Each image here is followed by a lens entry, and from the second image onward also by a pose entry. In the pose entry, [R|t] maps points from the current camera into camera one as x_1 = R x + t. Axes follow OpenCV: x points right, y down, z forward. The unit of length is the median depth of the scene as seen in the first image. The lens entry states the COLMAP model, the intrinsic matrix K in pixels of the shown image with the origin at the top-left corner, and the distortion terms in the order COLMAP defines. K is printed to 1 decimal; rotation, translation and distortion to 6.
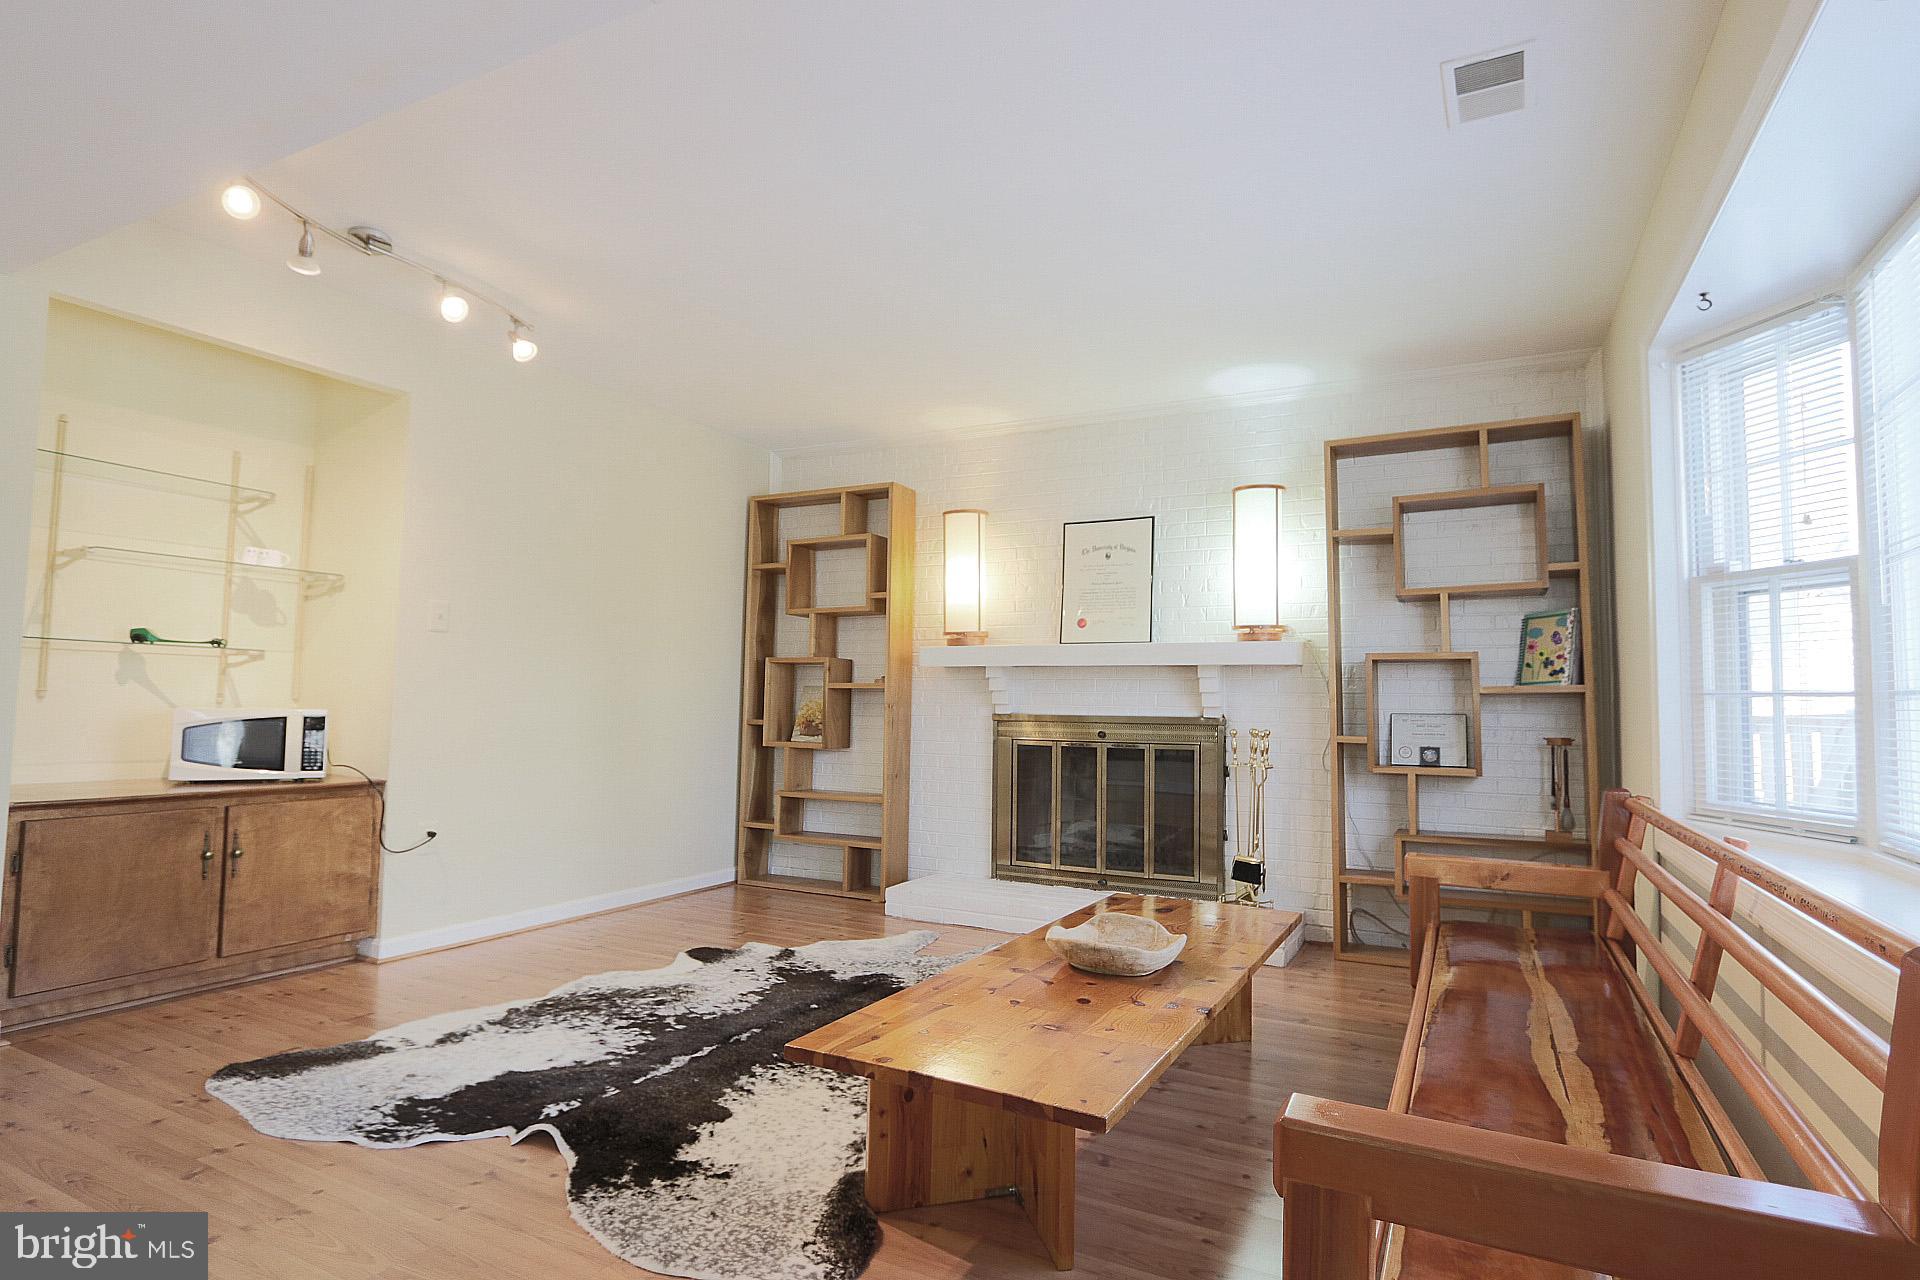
lens RADIAL K [[988.2, 0, 955.5], [0, 988.2, 638.1], [0, 0, 1]] dist [-0.018180, 0.001664]
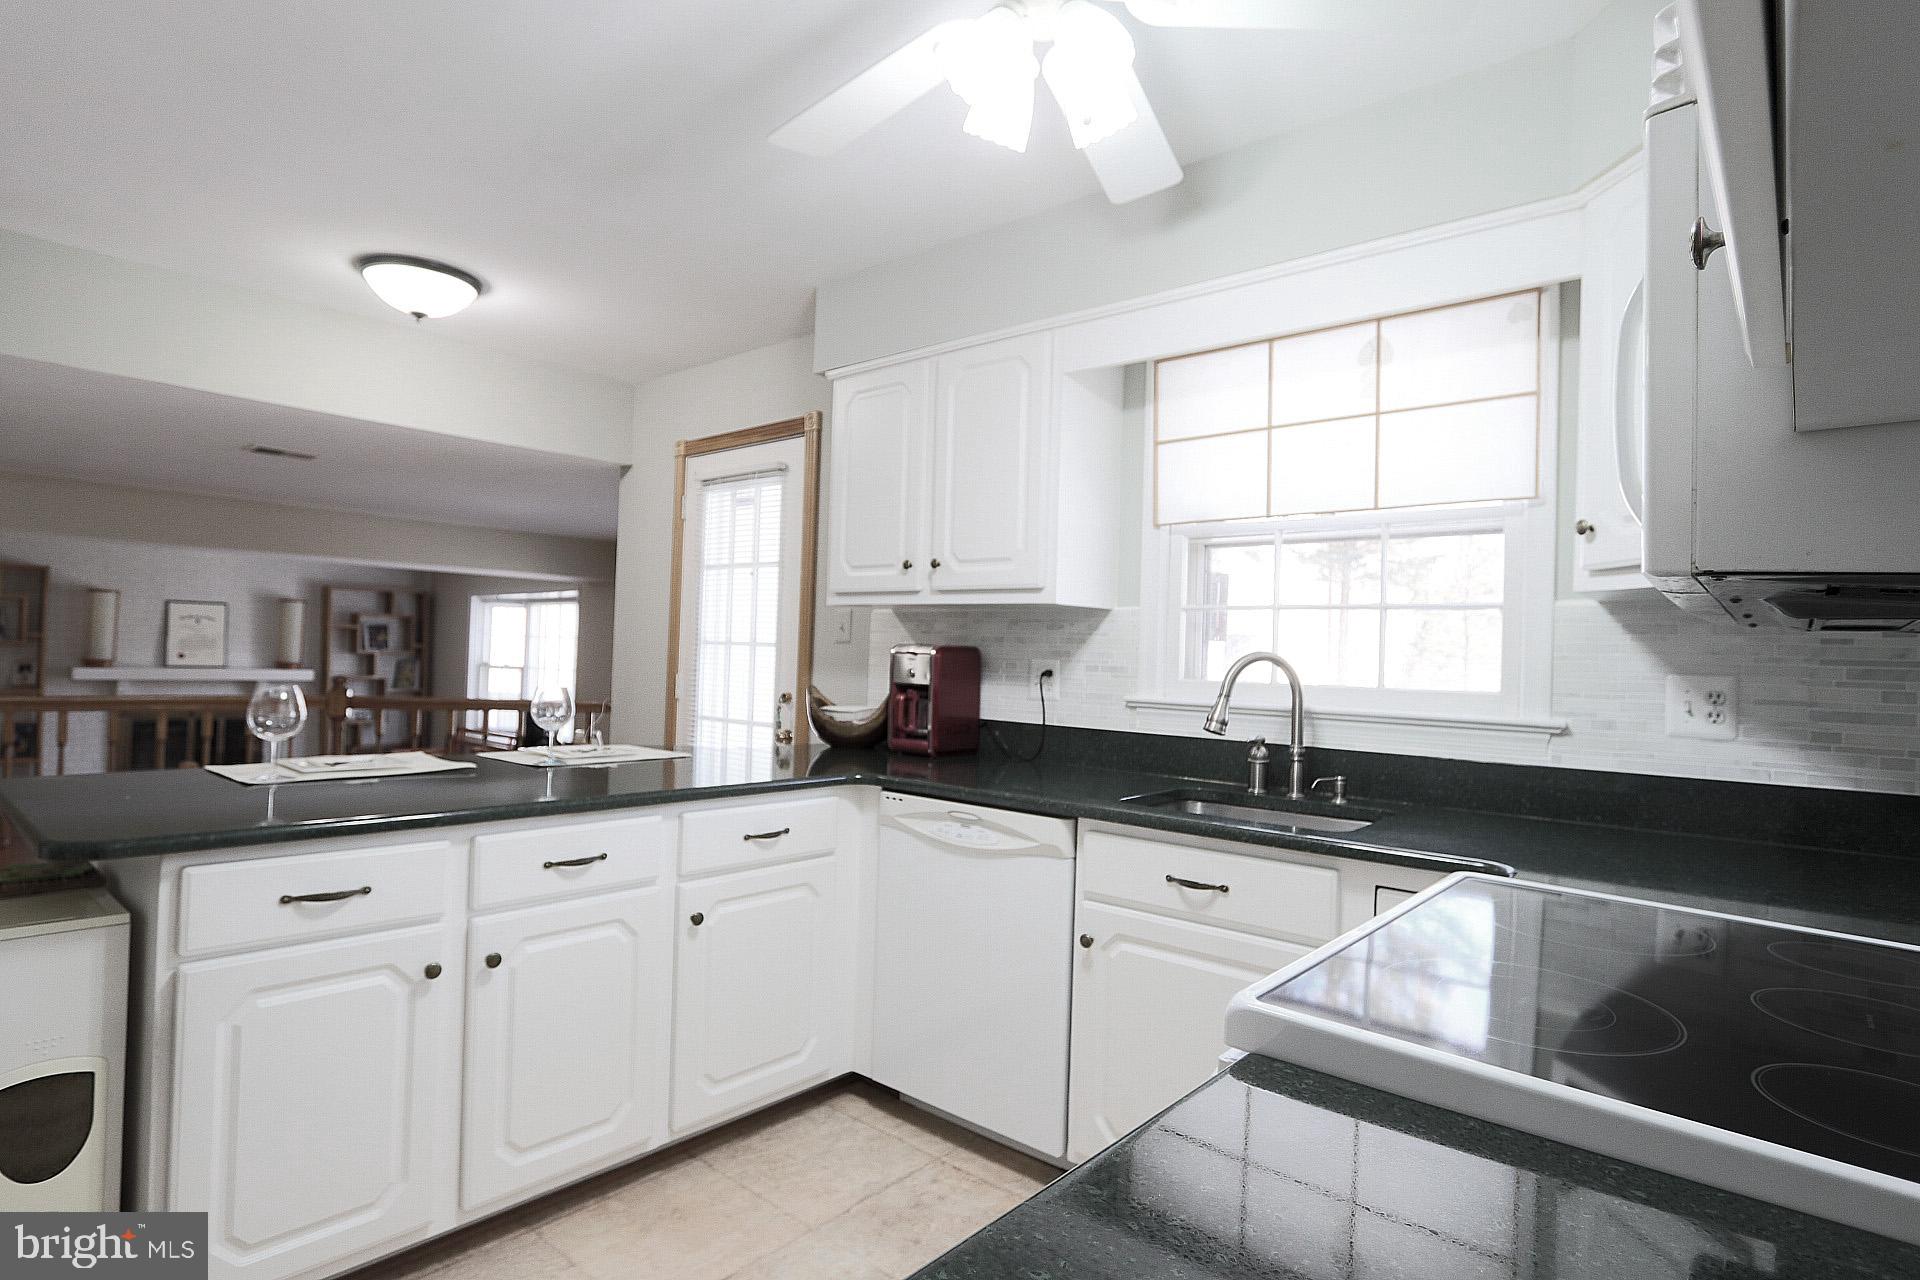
lens RADIAL K [[988.2, 0, 962.6], [0, 988.2, 640.0], [0, 0, 1]] dist [-0.018180, 0.001664]
pose [[0.228620, 0.008423, 0.973479, -1.876380], [-0.093309, 0.995548, 0.013300, -0.290710], [-0.969034, -0.093875, 0.228388, -1.224592]]
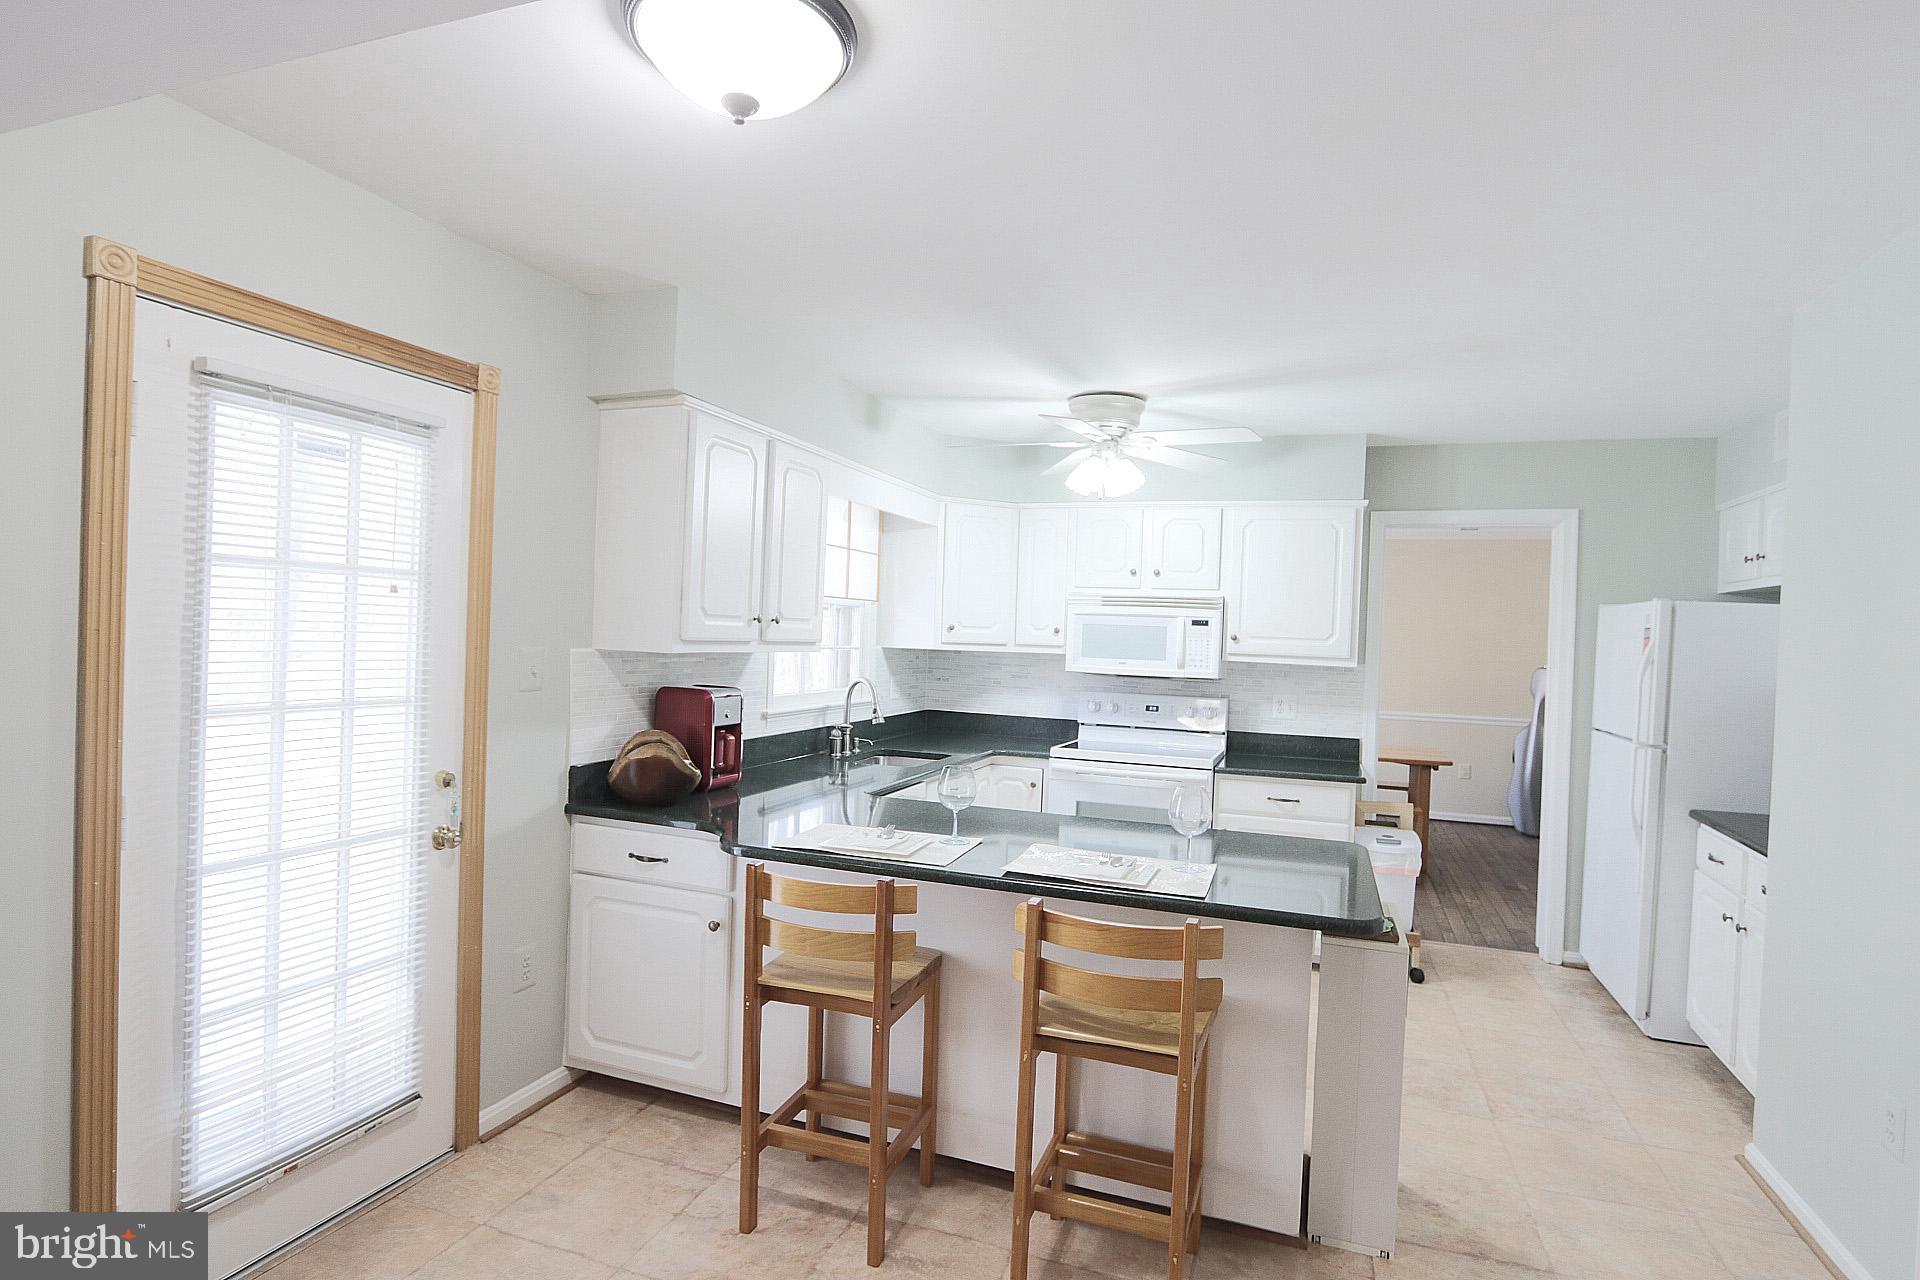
lens RADIAL K [[988.2, 0, 972.7], [0, 988.2, 644.5], [0, 0, 1]] dist [-0.018180, 0.001664]
pose [[-0.989497, -0.044347, -0.137584, -1.128369], [-0.036688, 0.997658, -0.057720, -0.266787], [0.139822, -0.052066, -0.988807, 0.002138]]
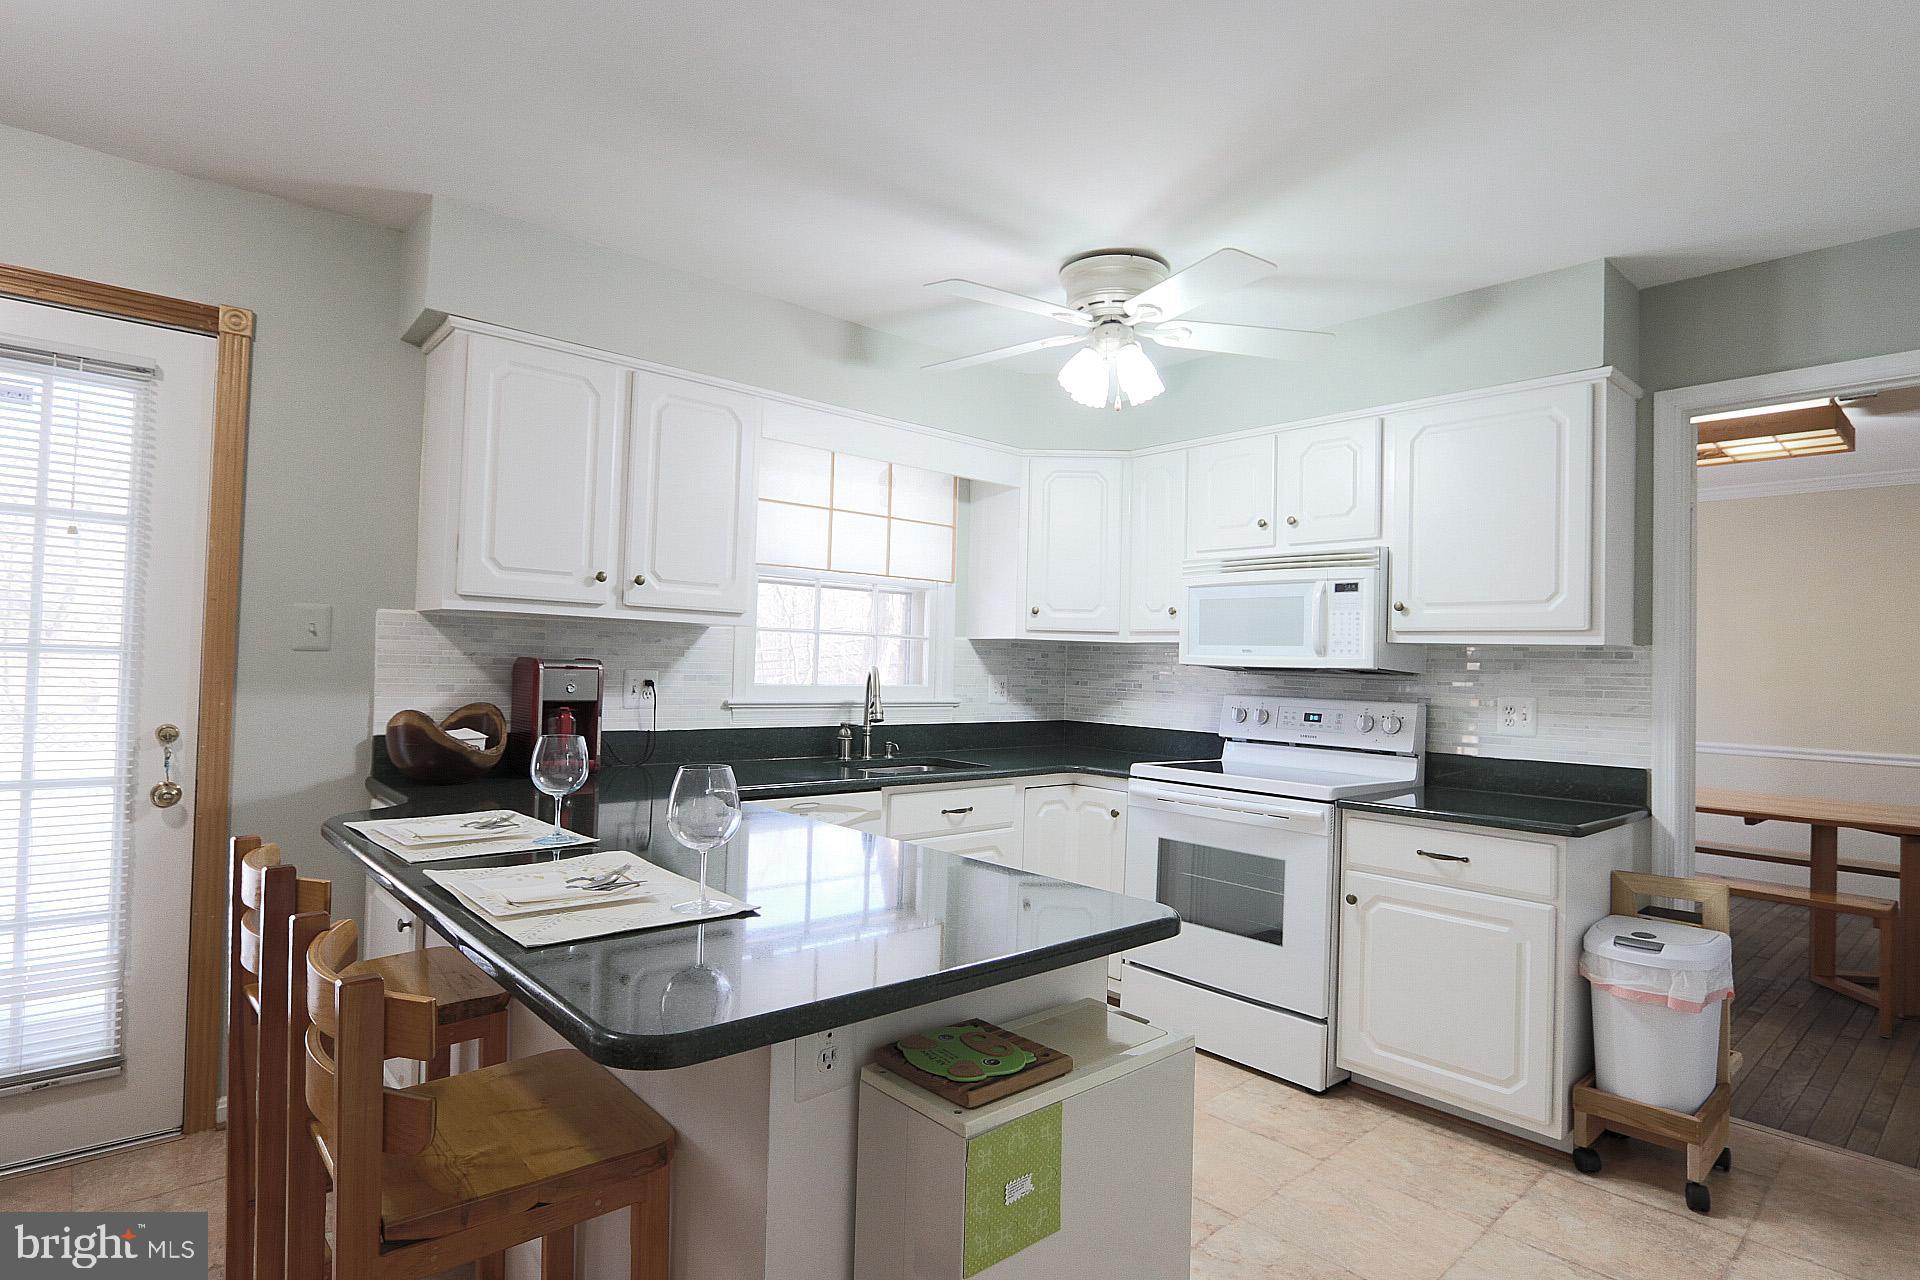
lens RADIAL K [[988.2, 0, 967.8], [0, 988.2, 641.1], [0, 0, 1]] dist [-0.018180, 0.001664]
pose [[-0.934480, -0.027722, 0.354934, -1.629820], [-0.061998, 0.994402, -0.085562, -0.235275], [-0.350575, -0.101961, -0.930968, -0.326953]]
